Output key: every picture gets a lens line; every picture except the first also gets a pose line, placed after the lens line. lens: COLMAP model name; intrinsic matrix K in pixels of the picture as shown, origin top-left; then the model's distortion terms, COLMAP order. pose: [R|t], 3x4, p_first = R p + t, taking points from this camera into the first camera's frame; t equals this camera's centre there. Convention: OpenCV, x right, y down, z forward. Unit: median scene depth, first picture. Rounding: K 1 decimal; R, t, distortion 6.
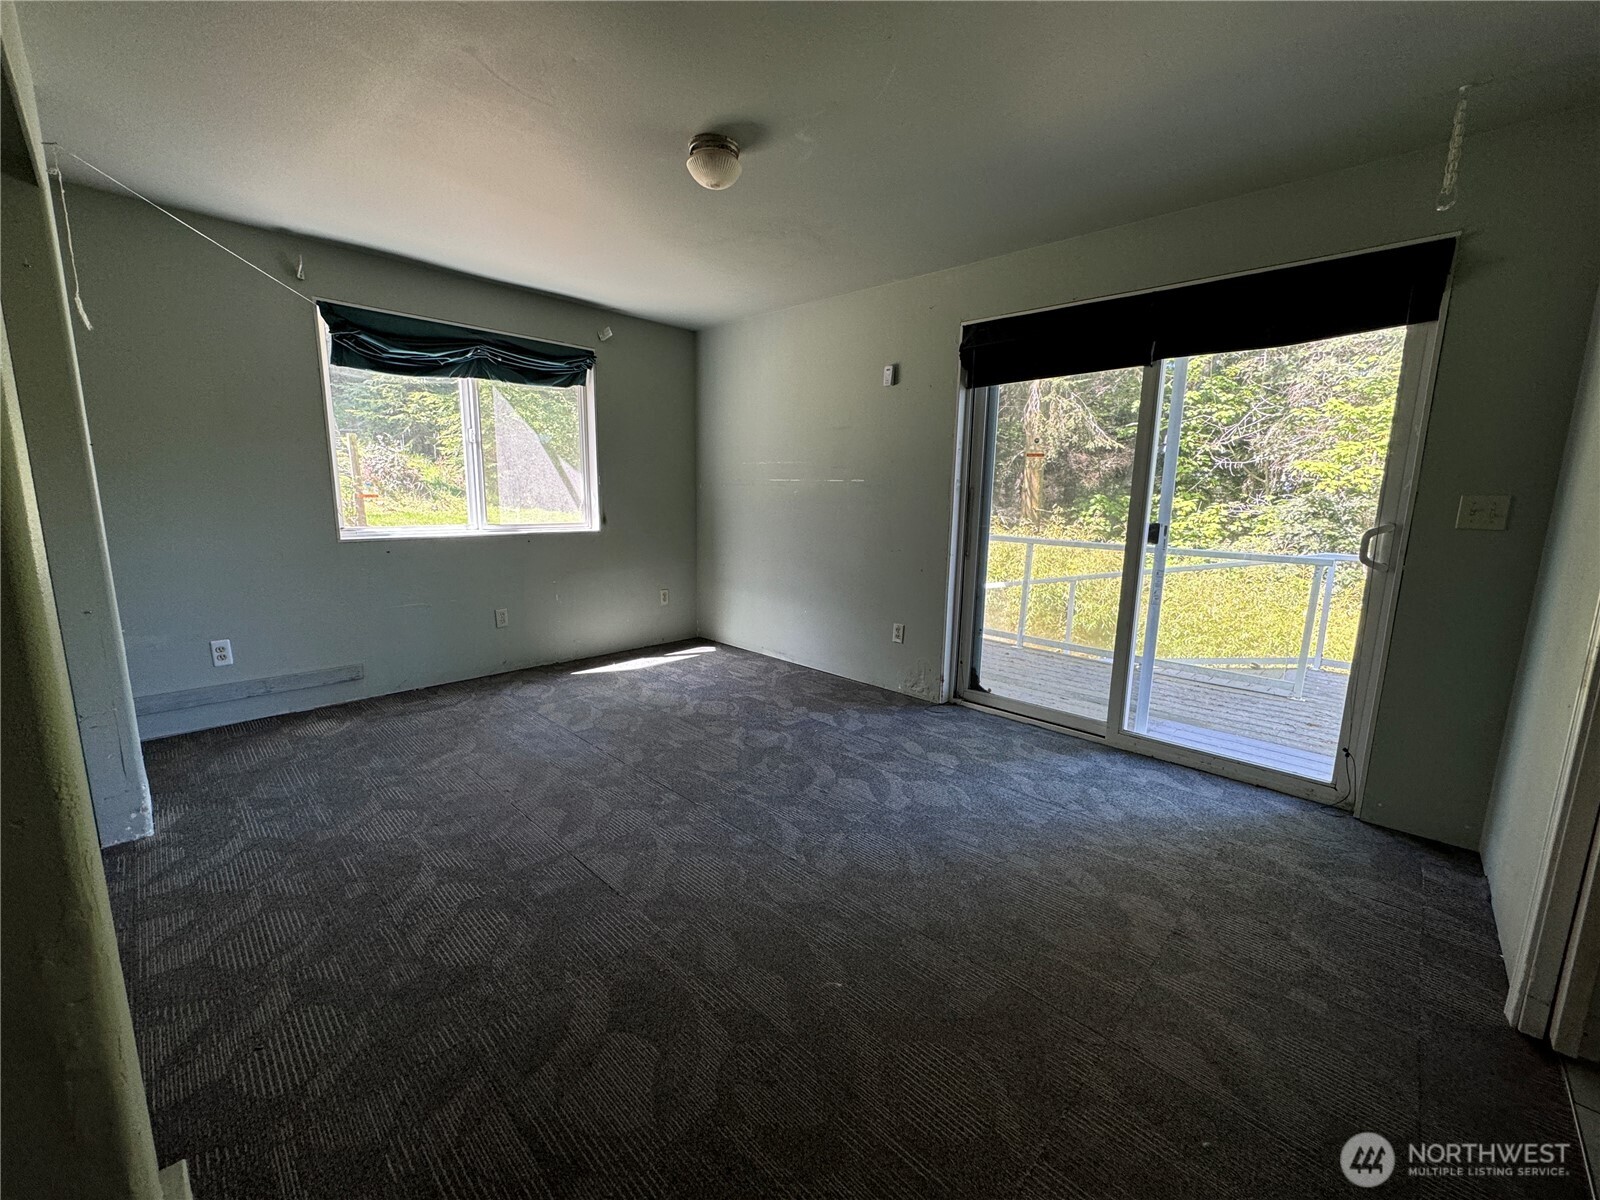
lens RADIAL K [[642.2, 0, 799.3], [0, 642.2, 598.4], [0, 0, 1]] dist [-0.000114, -0.000019]
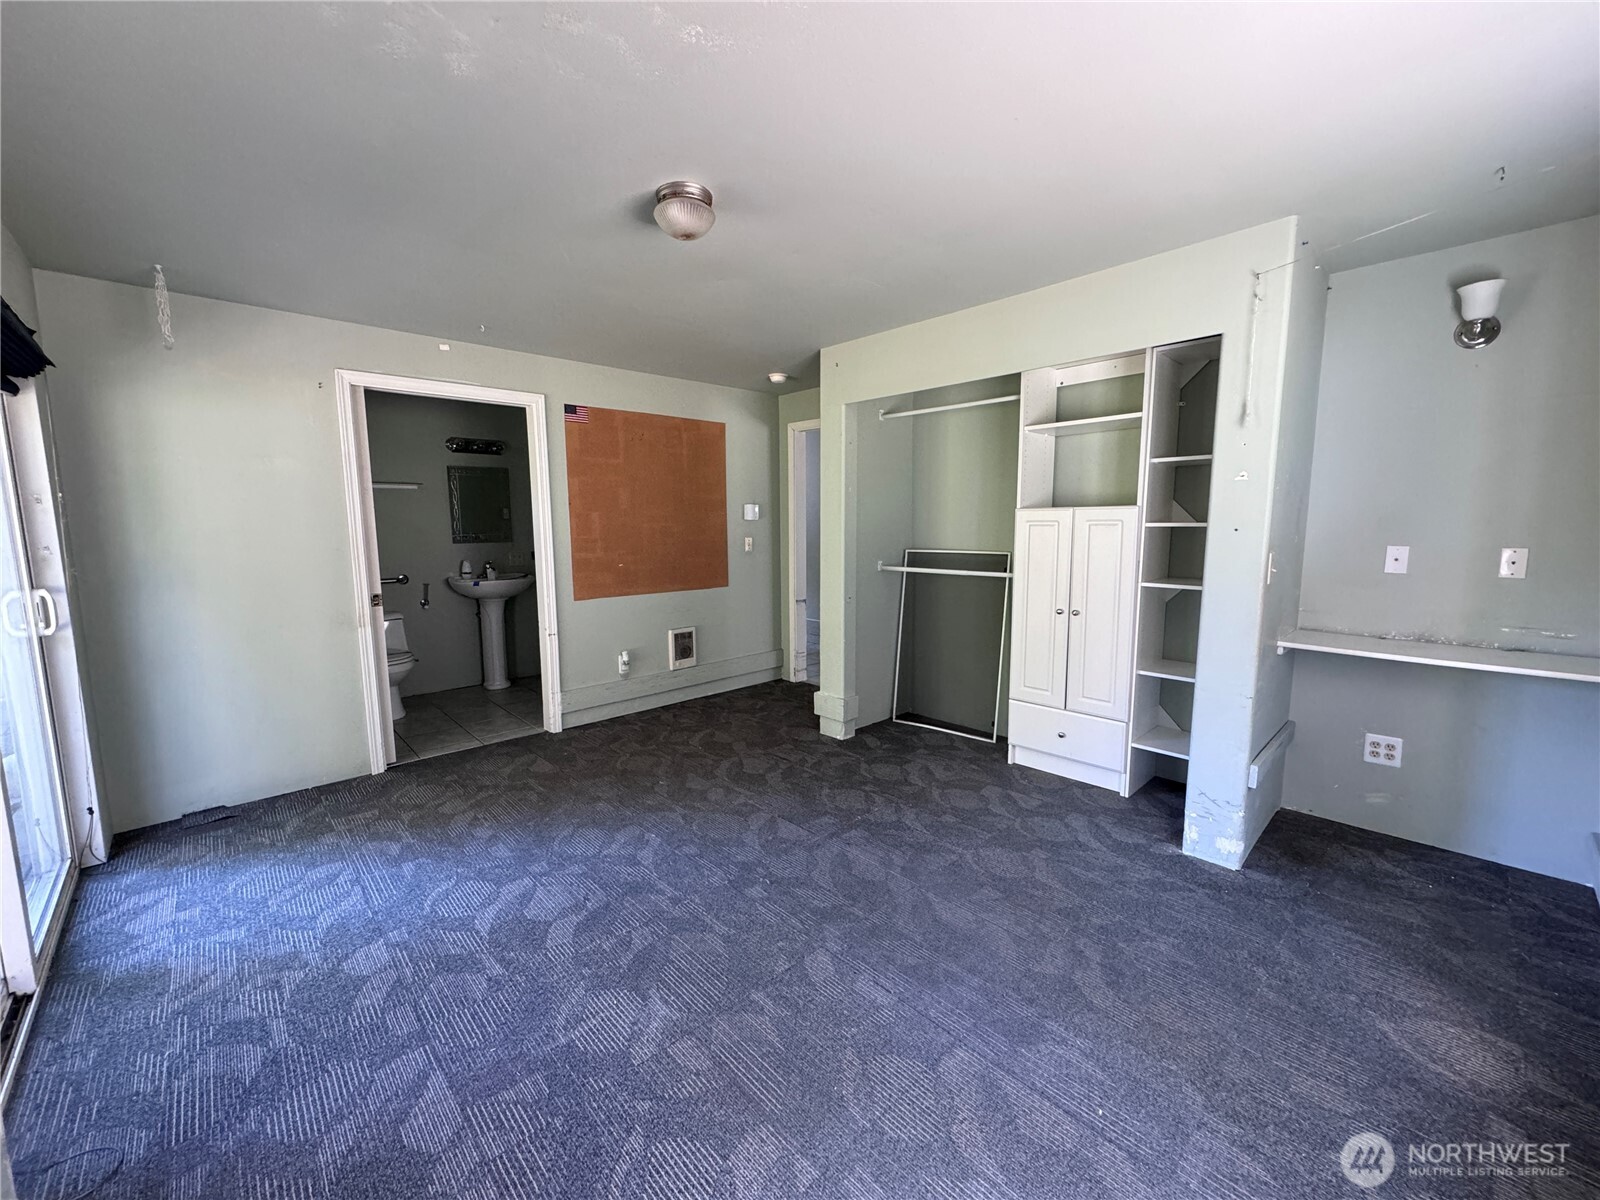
lens RADIAL K [[642.2, 0, 800.6], [0, 642.2, 601.8], [0, 0, 1]] dist [-0.000114, -0.000019]
pose [[-0.998890, -0.016588, 0.044078, -0.300446], [-0.003249, 0.957959, 0.286885, -0.360276], [-0.046984, 0.286424, -0.956950, 1.767160]]
